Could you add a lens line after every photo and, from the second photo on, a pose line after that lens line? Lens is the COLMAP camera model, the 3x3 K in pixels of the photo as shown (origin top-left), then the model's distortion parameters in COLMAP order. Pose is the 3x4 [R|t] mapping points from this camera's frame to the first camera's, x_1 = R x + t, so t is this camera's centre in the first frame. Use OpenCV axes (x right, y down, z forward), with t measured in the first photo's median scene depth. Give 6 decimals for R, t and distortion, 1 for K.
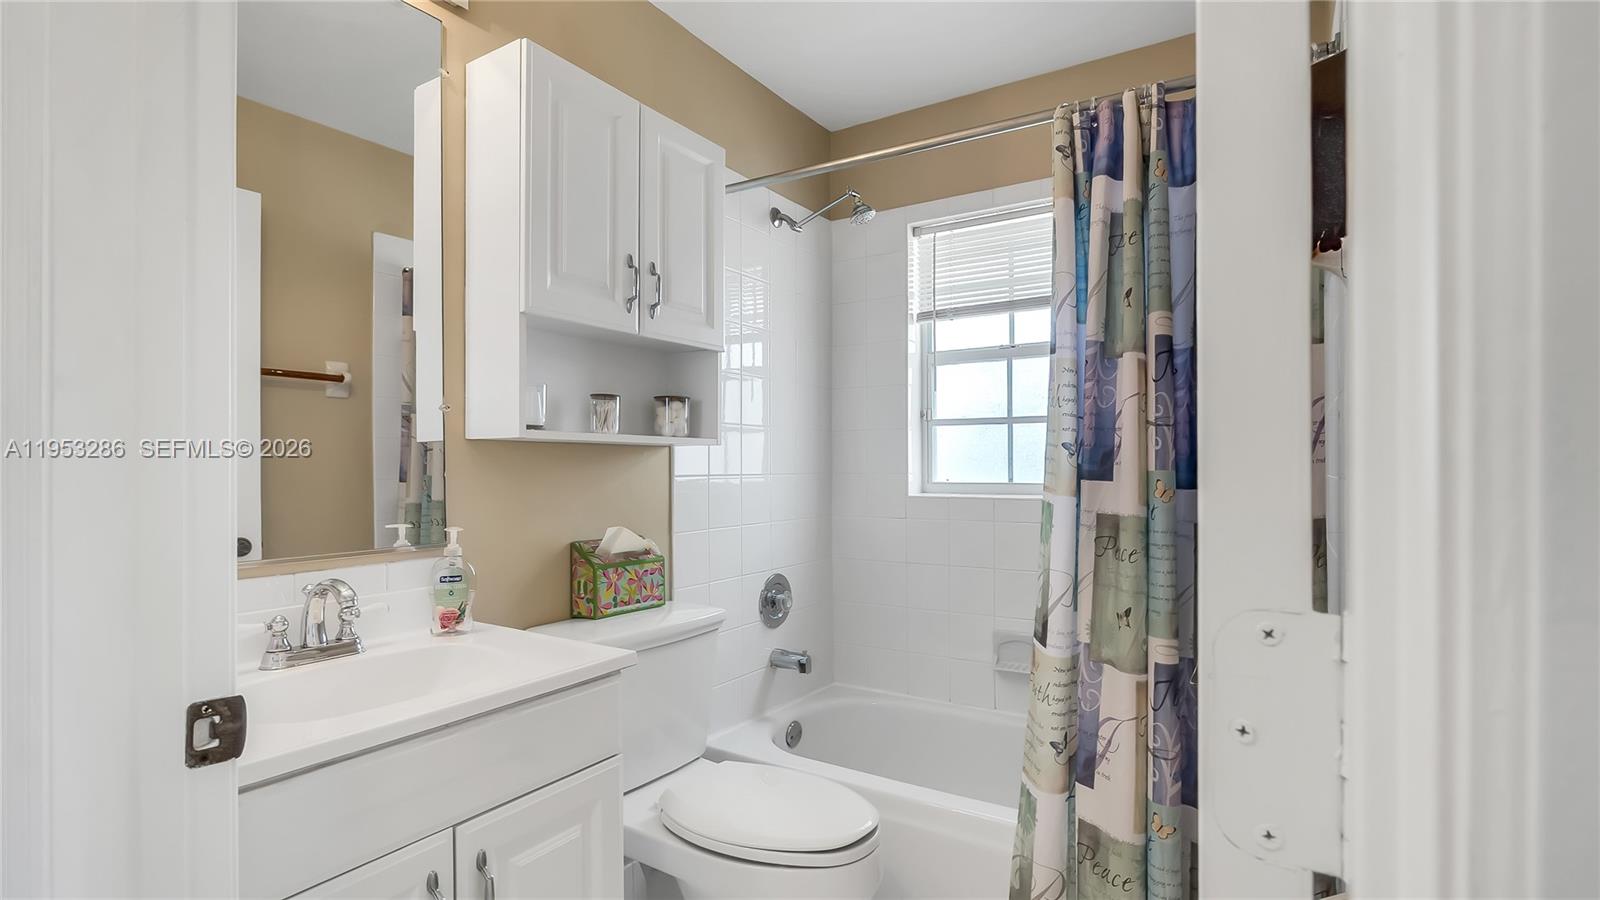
lens RADIAL K [[746.6, 0, 801.9], [0, 746.6, 466.9], [0, 0, 1]] dist [-0.004975, -0.000444]
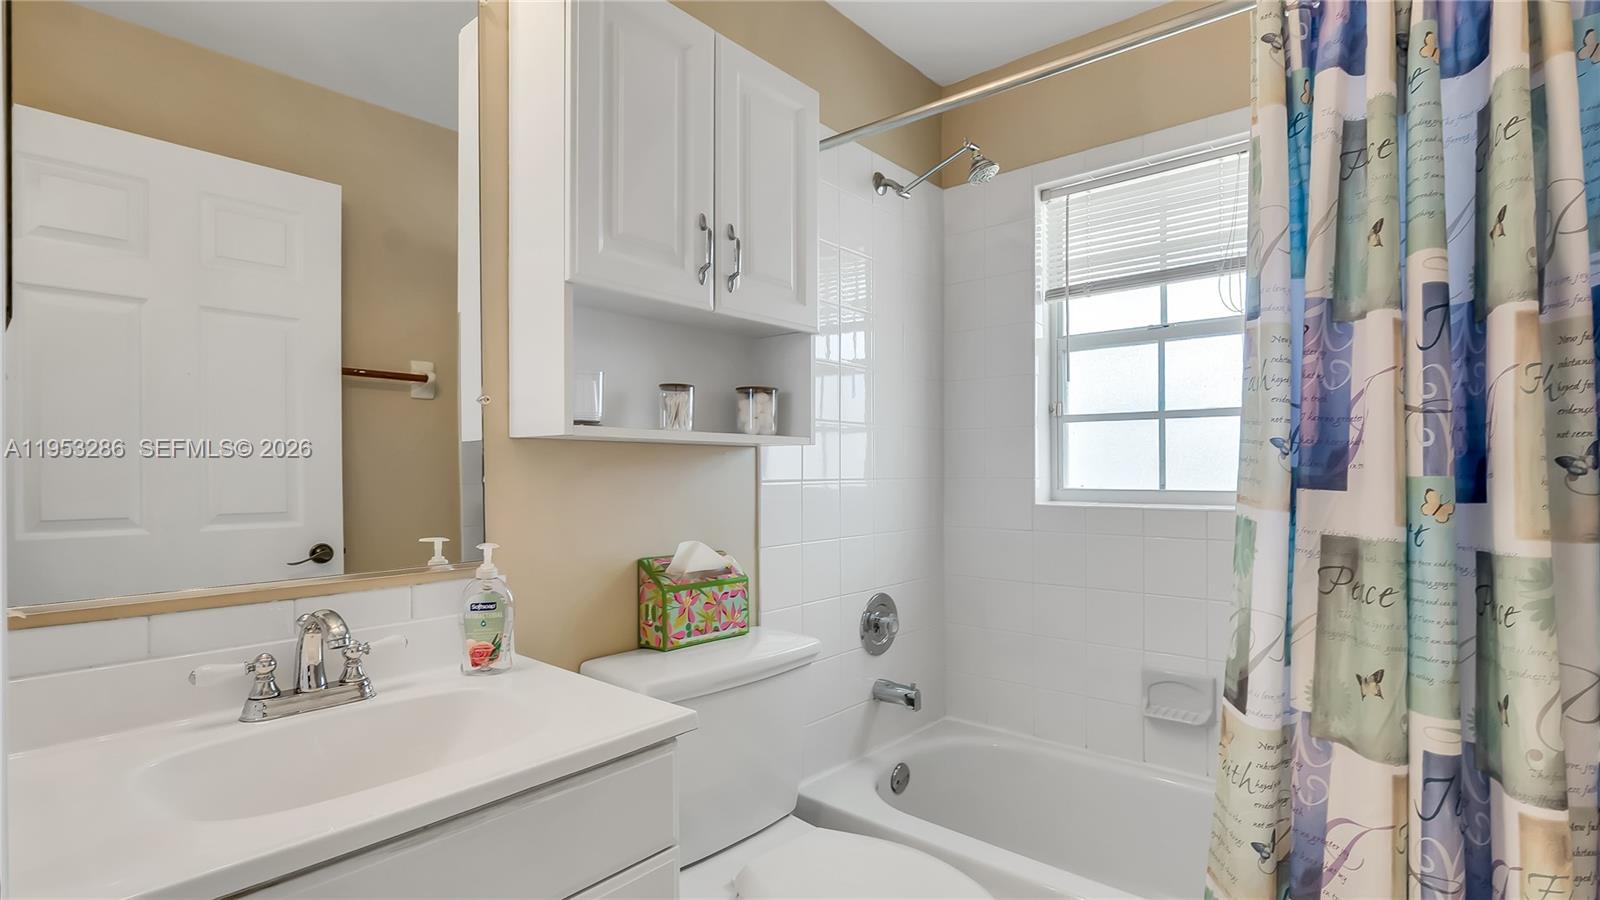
lens RADIAL K [[746.6, 0, 801.9], [0, 746.6, 466.9], [0, 0, 1]] dist [-0.004975, -0.000444]
pose [[0.990452, -0.000155, -0.137859, -0.007637], [-0.000471, 0.999990, -0.004506, -0.000459], [0.137859, 0.004528, 0.990442, 0.207590]]
